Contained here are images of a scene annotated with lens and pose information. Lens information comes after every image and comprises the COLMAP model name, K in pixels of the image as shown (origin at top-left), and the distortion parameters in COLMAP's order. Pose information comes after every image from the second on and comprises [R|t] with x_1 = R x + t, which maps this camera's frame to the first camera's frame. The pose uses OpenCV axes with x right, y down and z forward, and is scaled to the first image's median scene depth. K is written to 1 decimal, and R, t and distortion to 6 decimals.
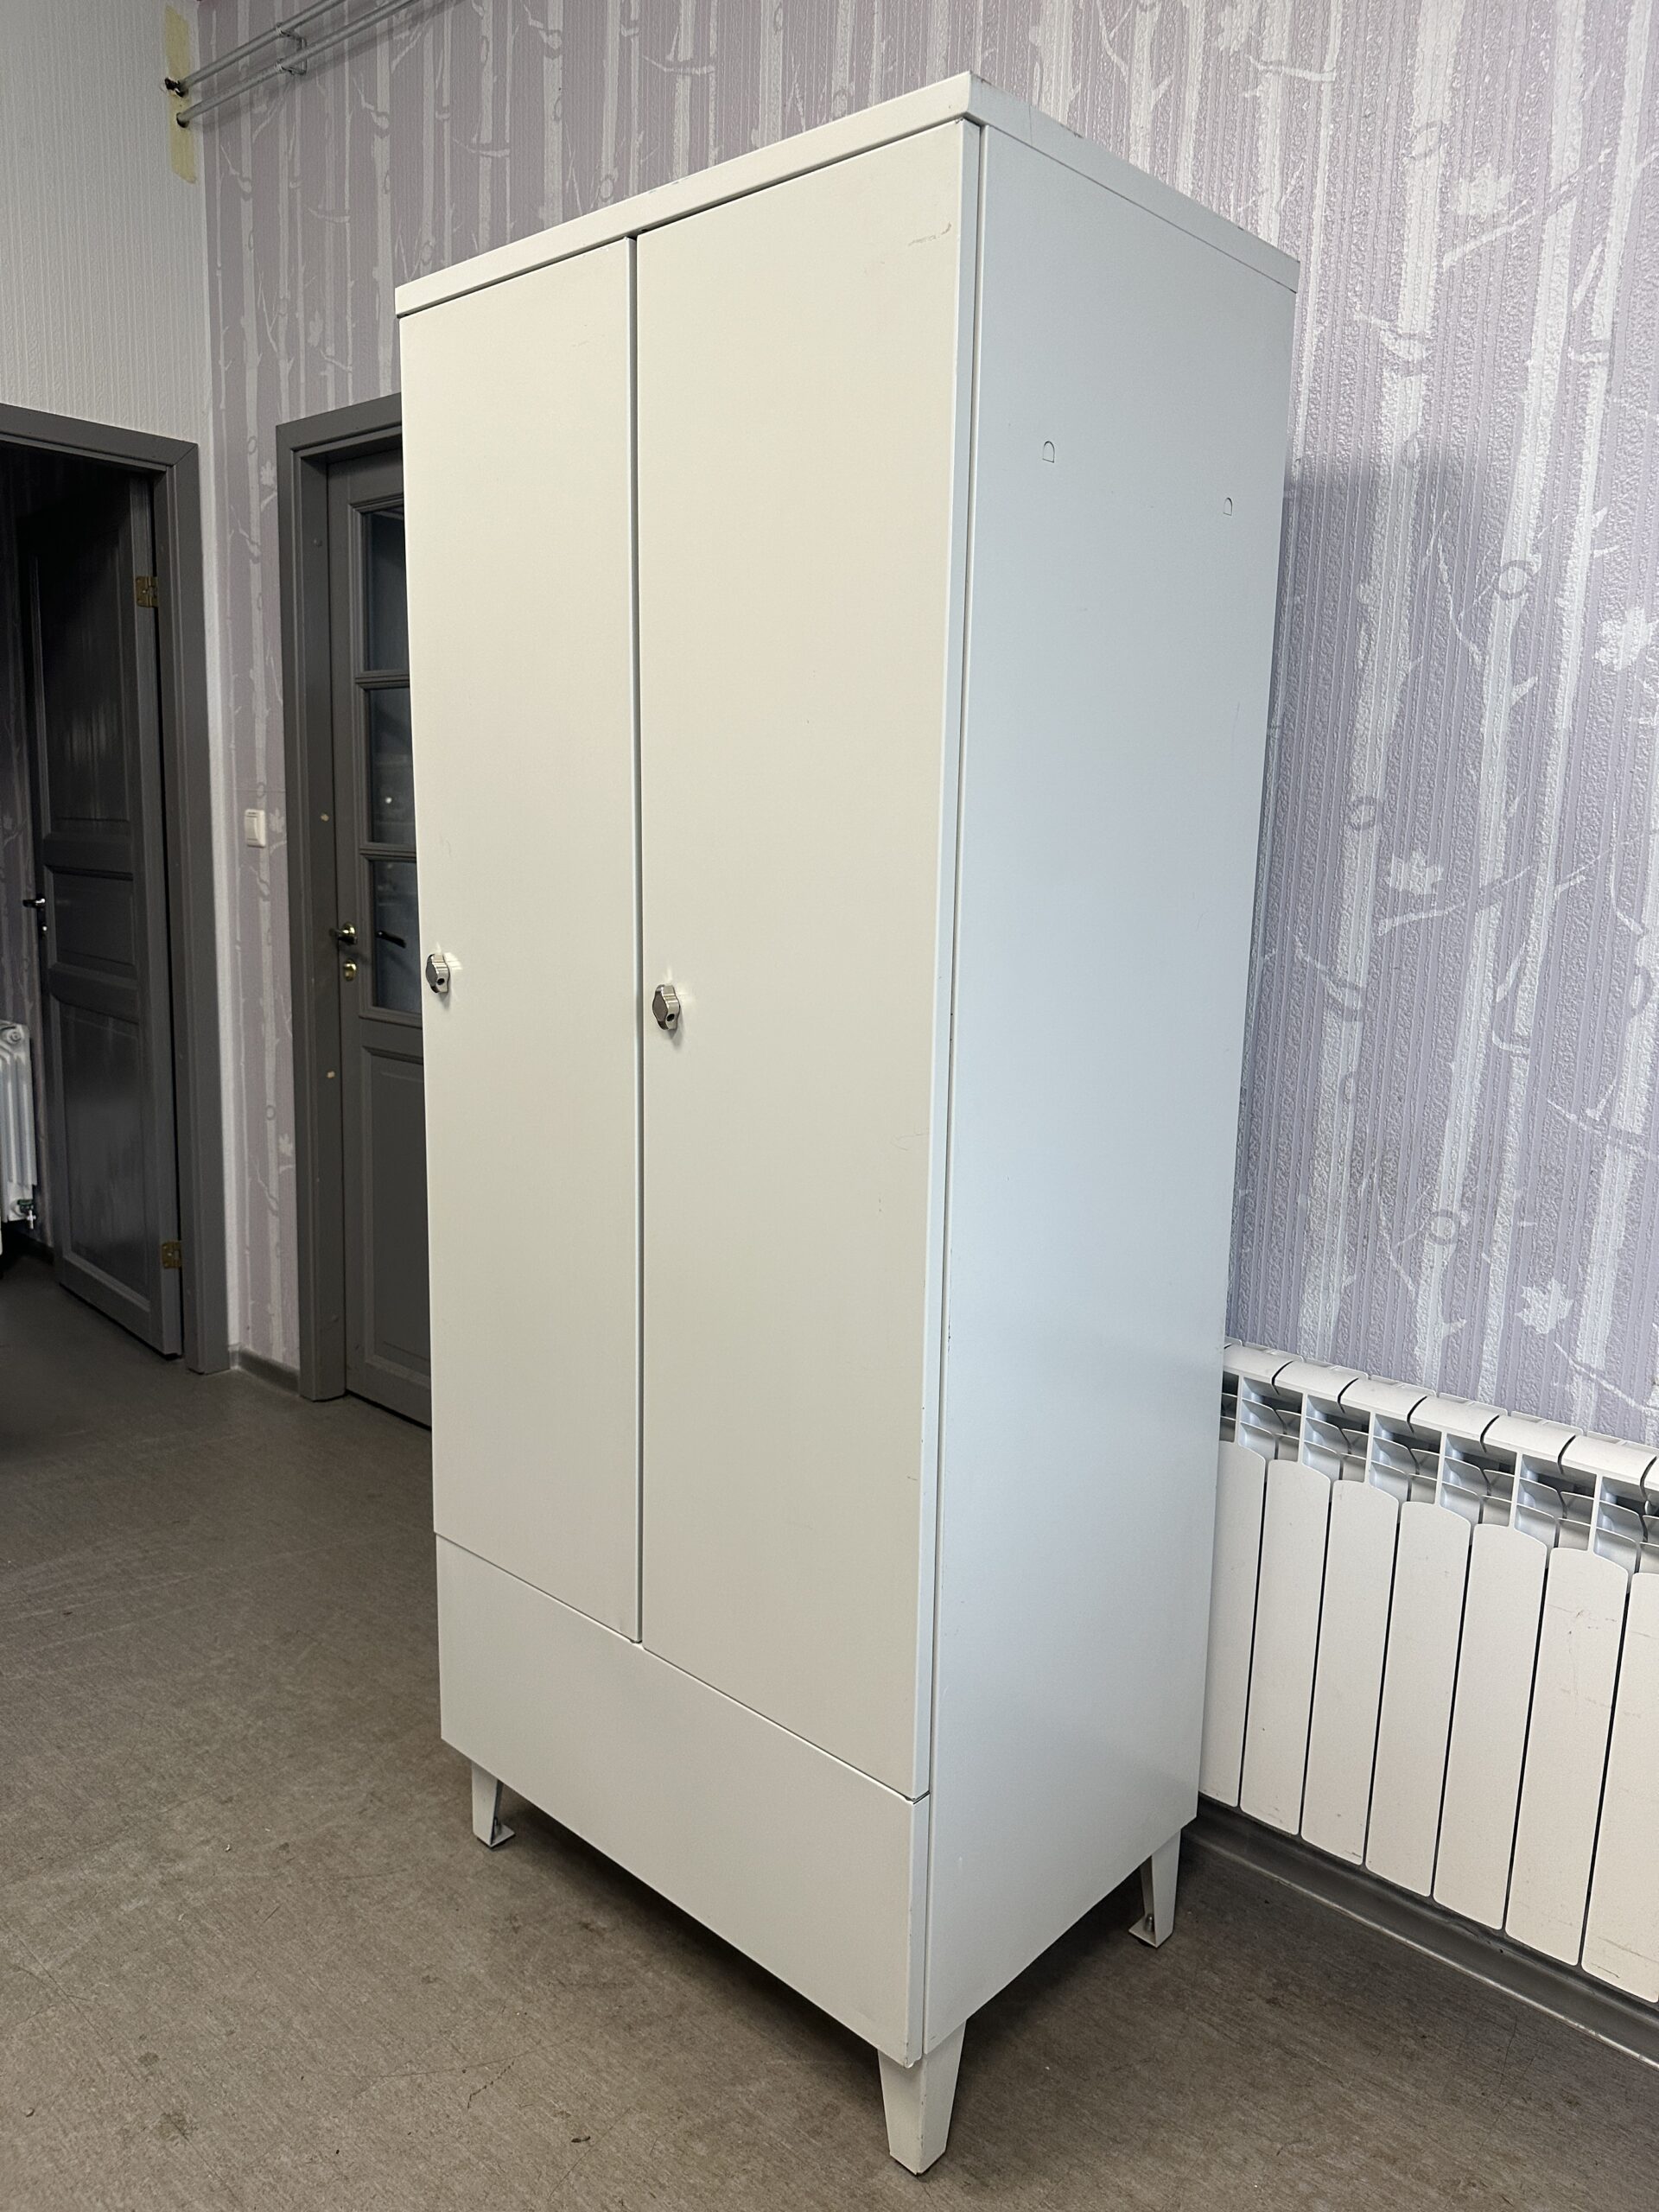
lens RADIAL K [[1567.1, 0, 837.4], [0, 1567.1, 1108.7], [0, 0, 1]] dist [0.002522, -0.011520]
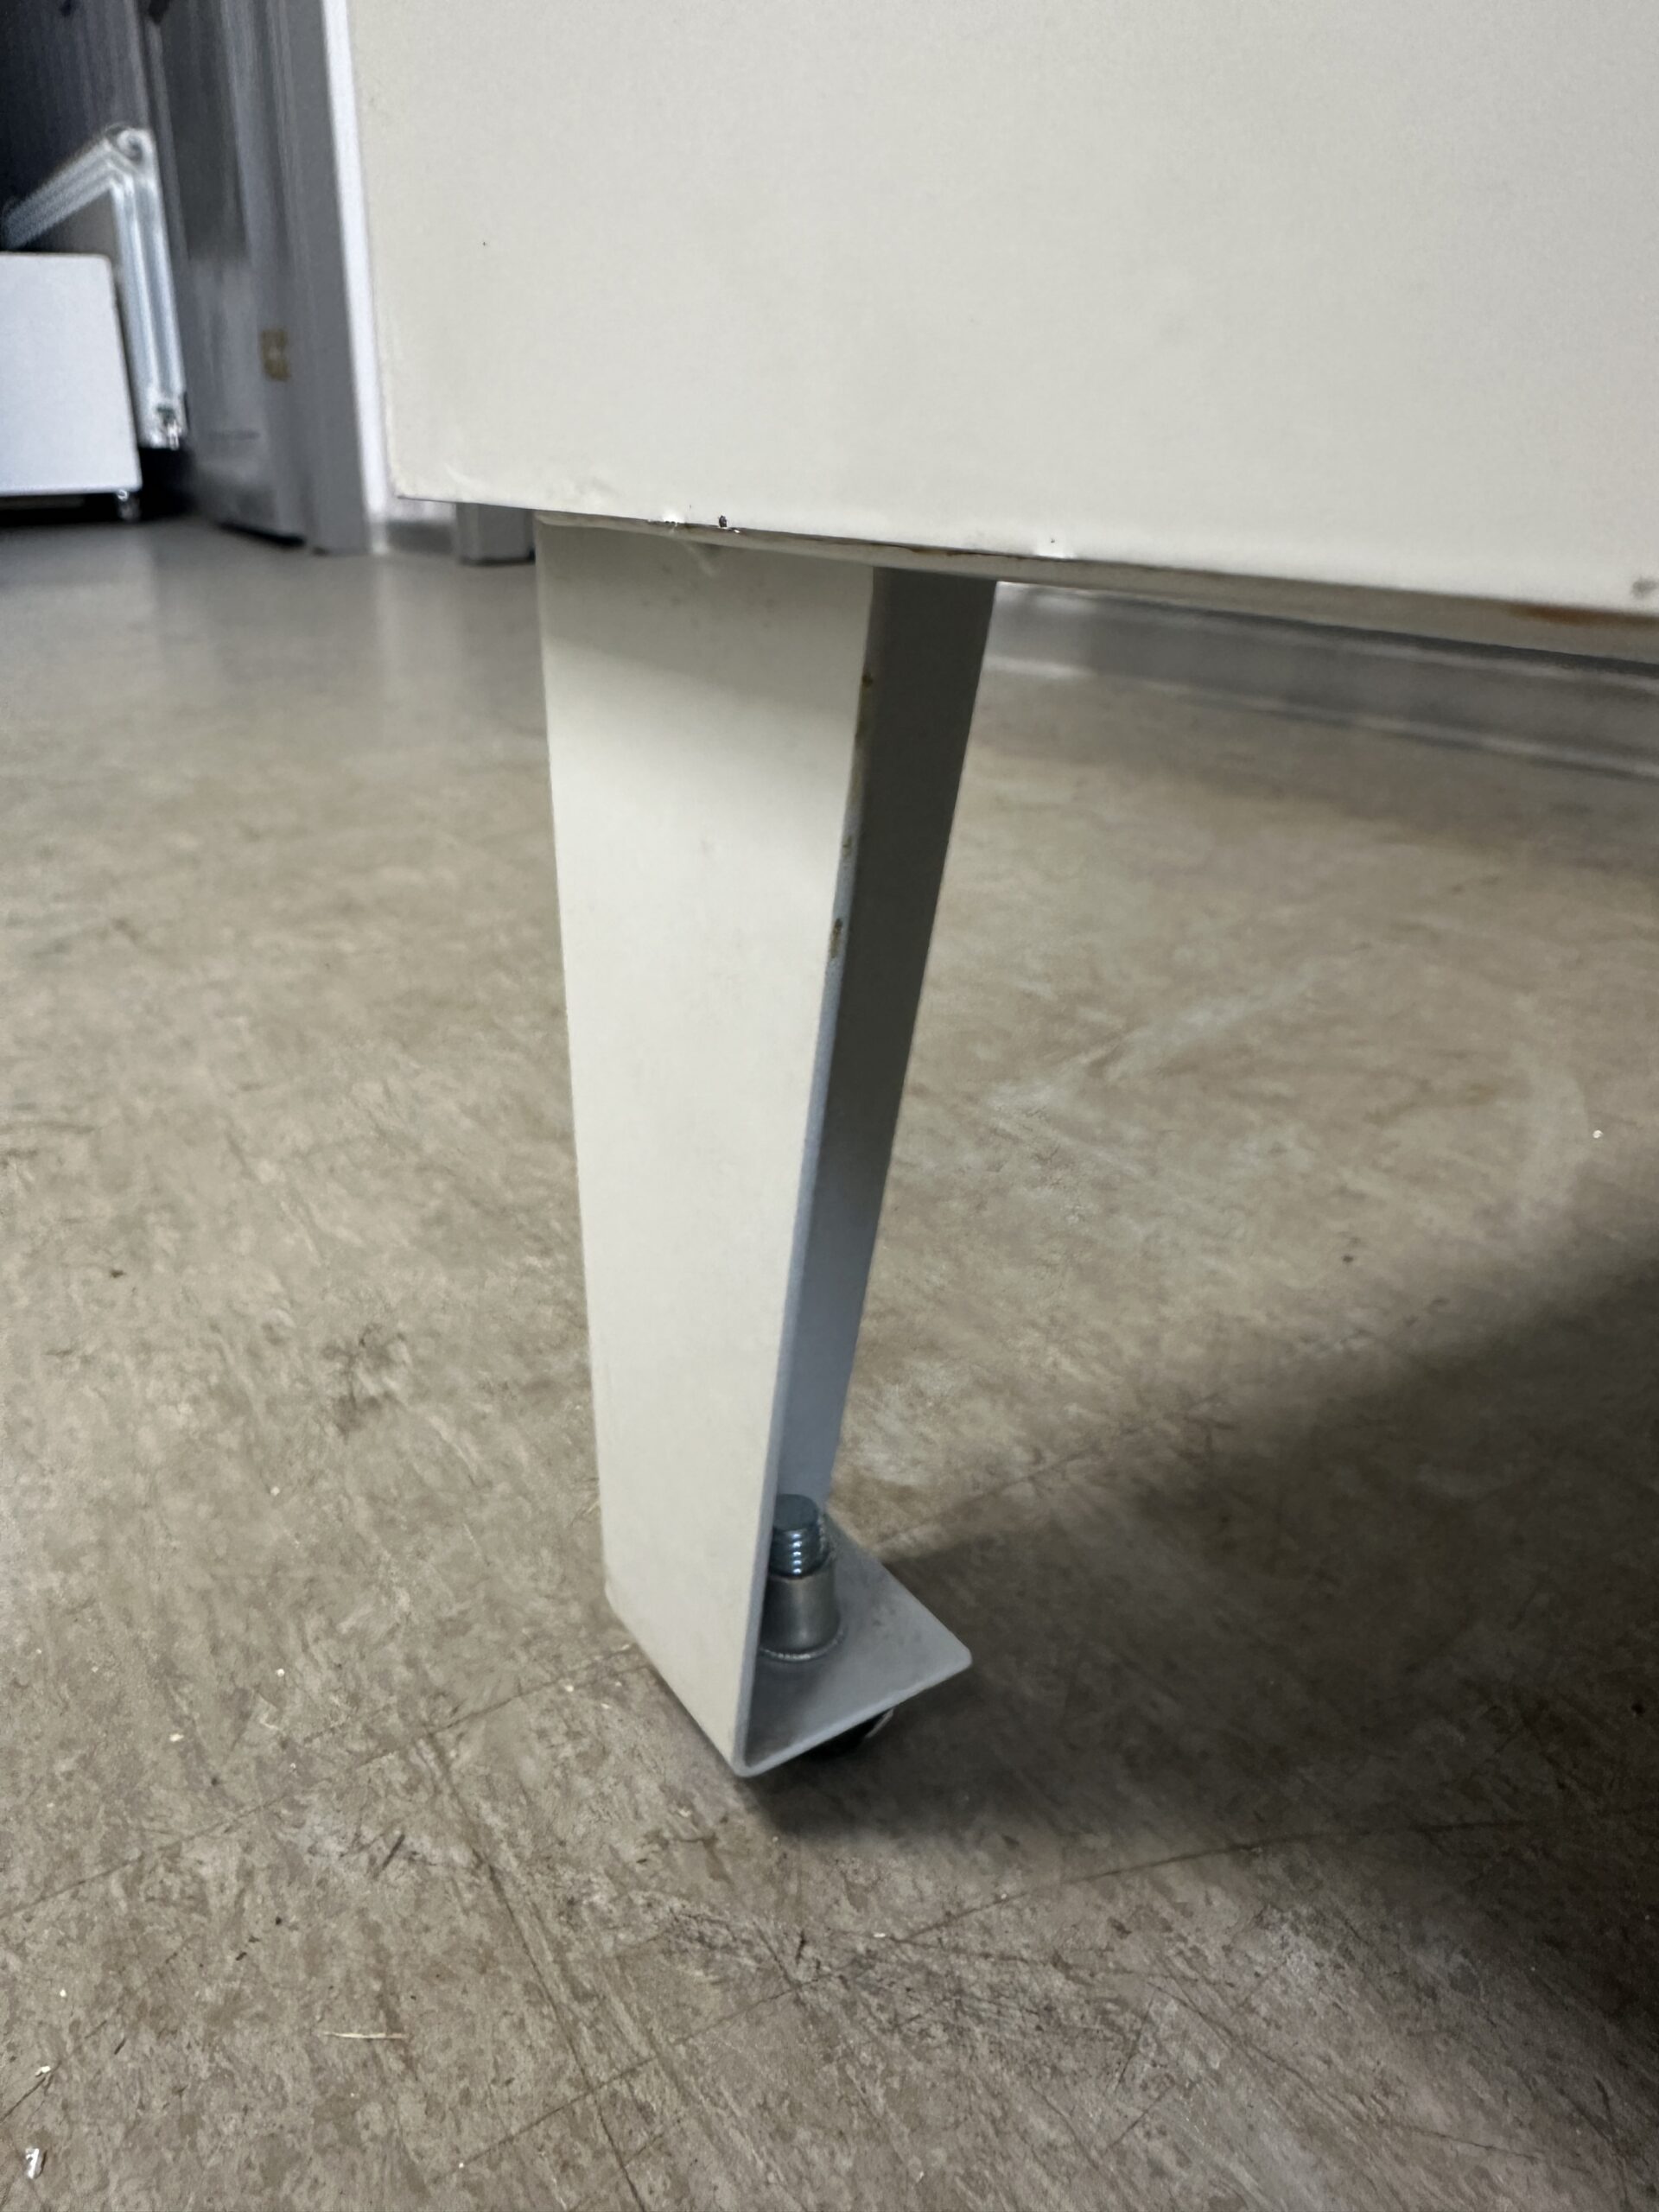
lens RADIAL K [[1567.1, 0, 827.7], [0, 1567.1, 1103.3], [0, 0, 1]] dist [0.002522, -0.011520]
pose [[0.970526, 0.083916, -0.225915, -0.136596], [-0.025594, 0.968008, 0.249612, 0.495773], [0.239634, -0.236472, 0.941624, 0.951906]]
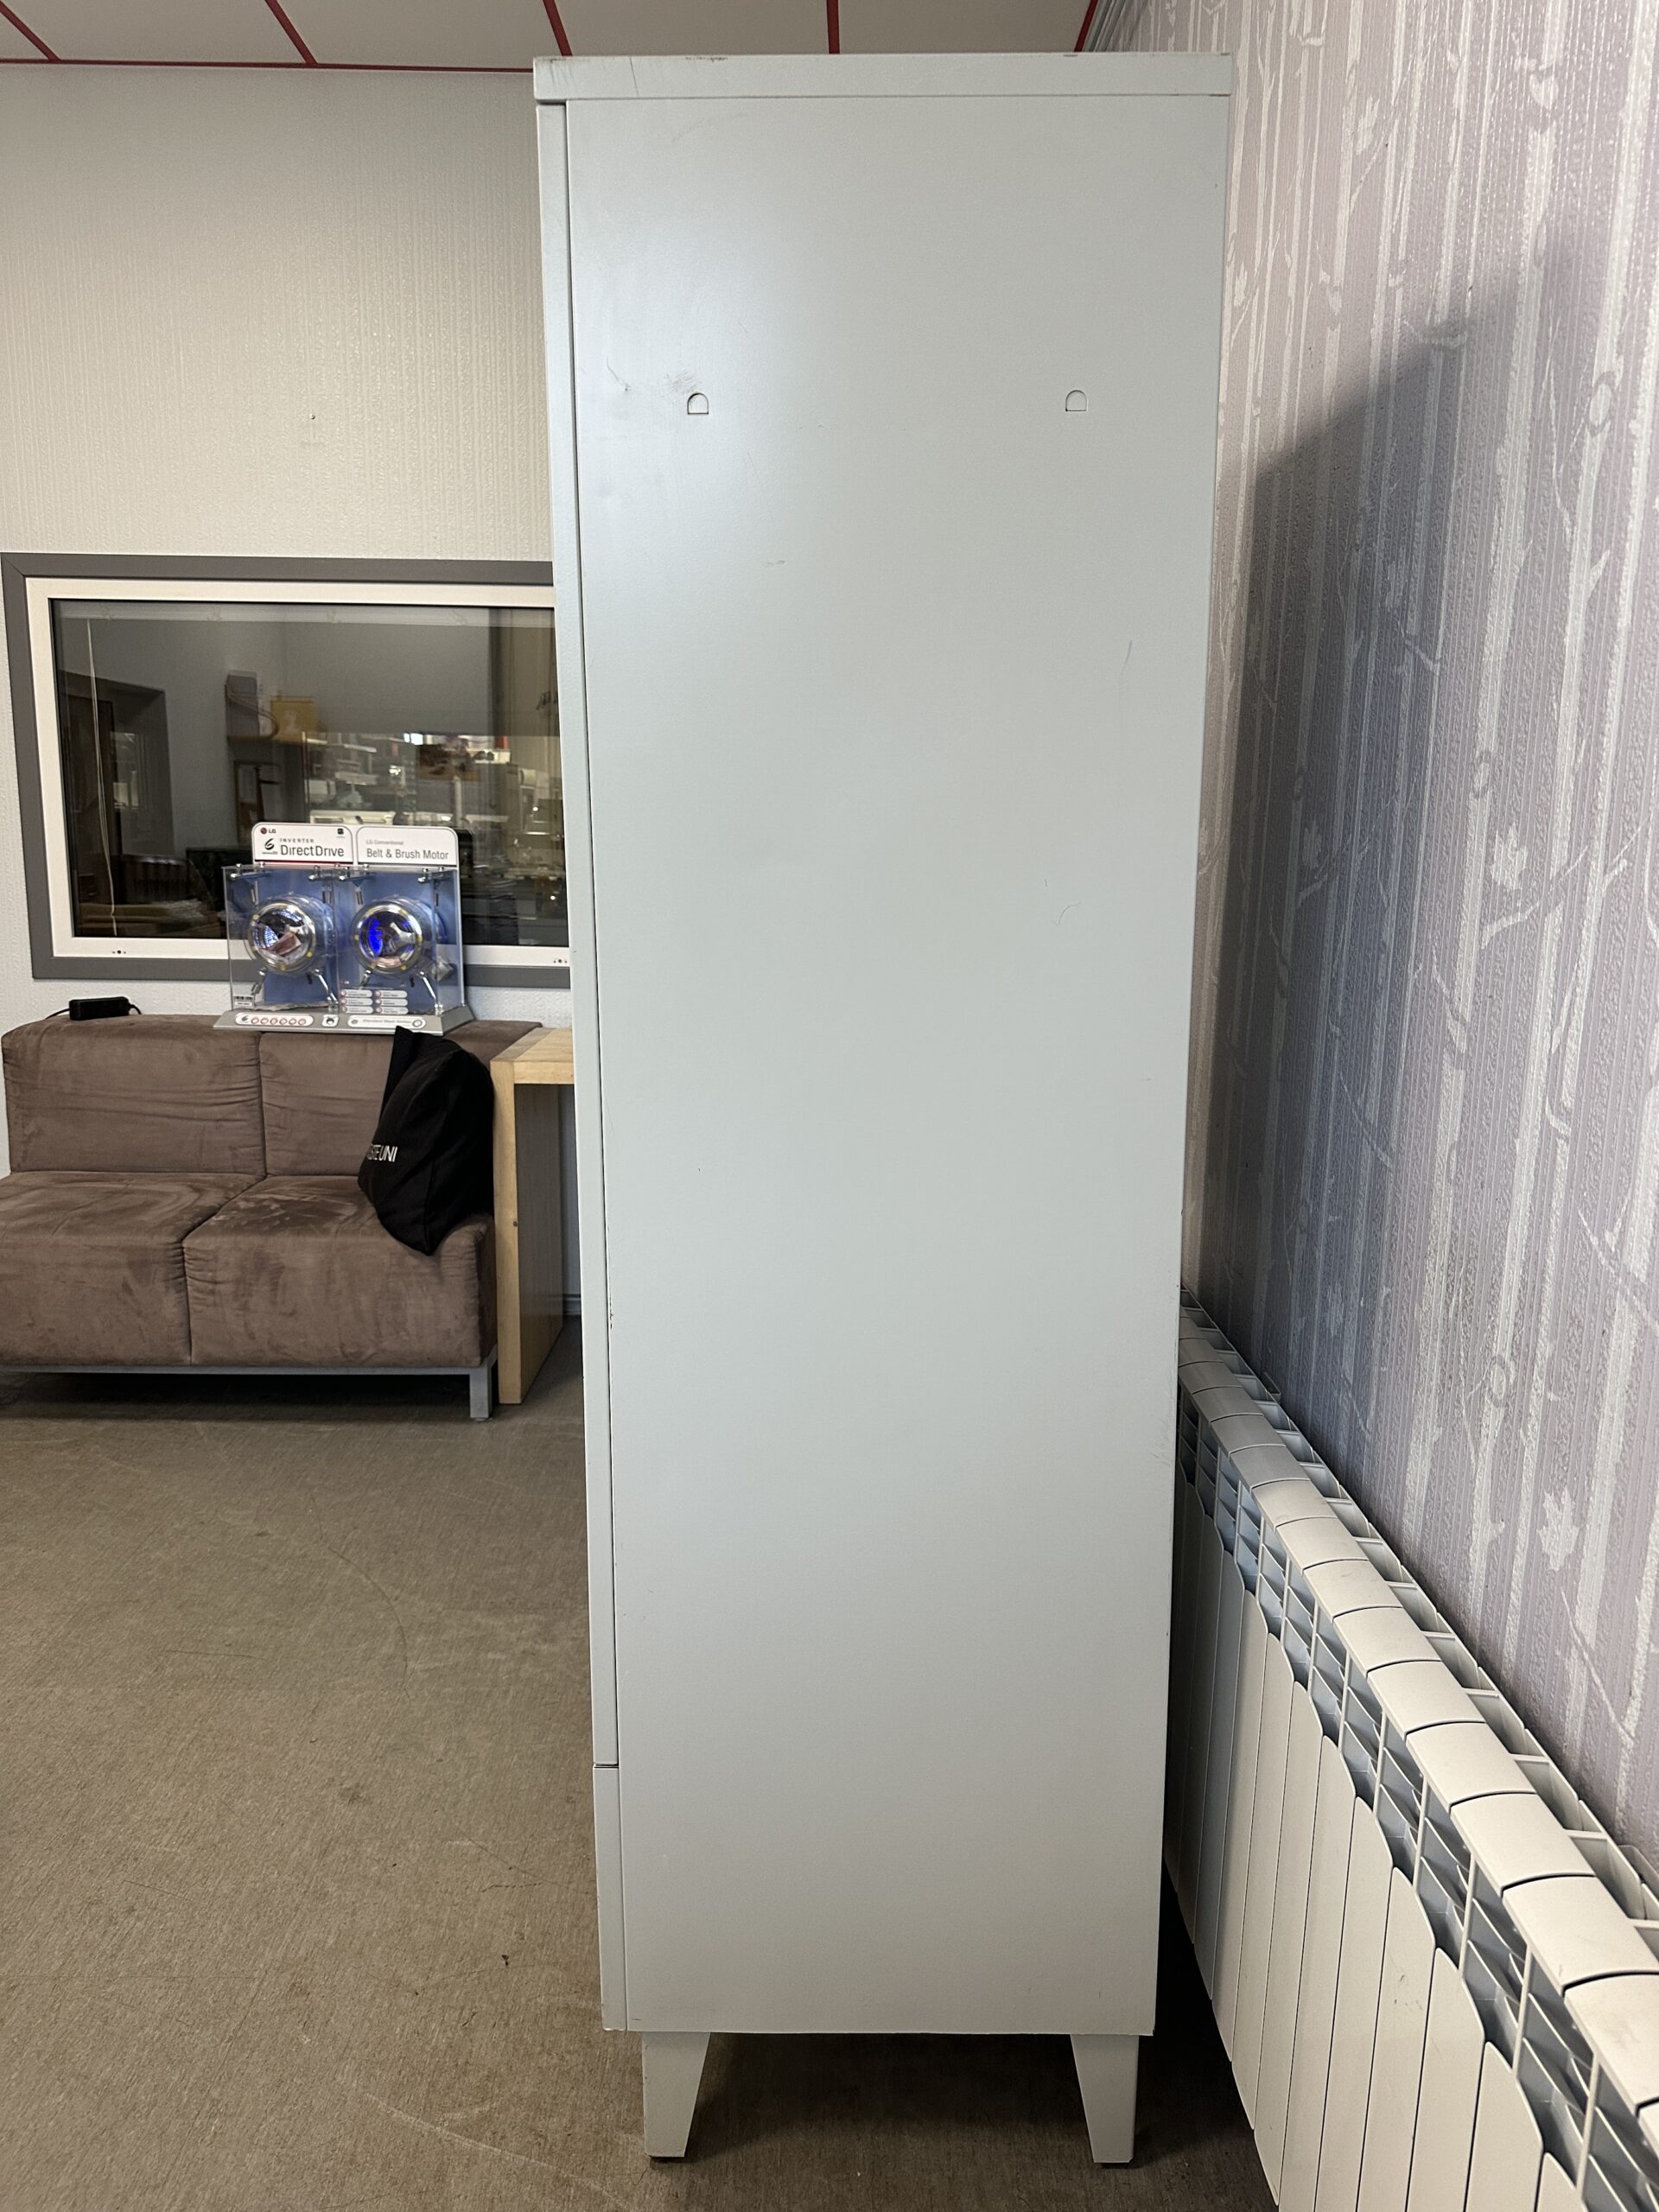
lens RADIAL K [[1567.1, 0, 830.5], [0, 1567.1, 1114.1], [0, 0, 1]] dist [0.002522, -0.011520]
pose [[0.662613, 0.117620, -0.739668, 0.712289], [-0.123157, 0.991259, 0.047300, -0.036614], [0.738766, 0.059754, 0.671307, 0.337406]]
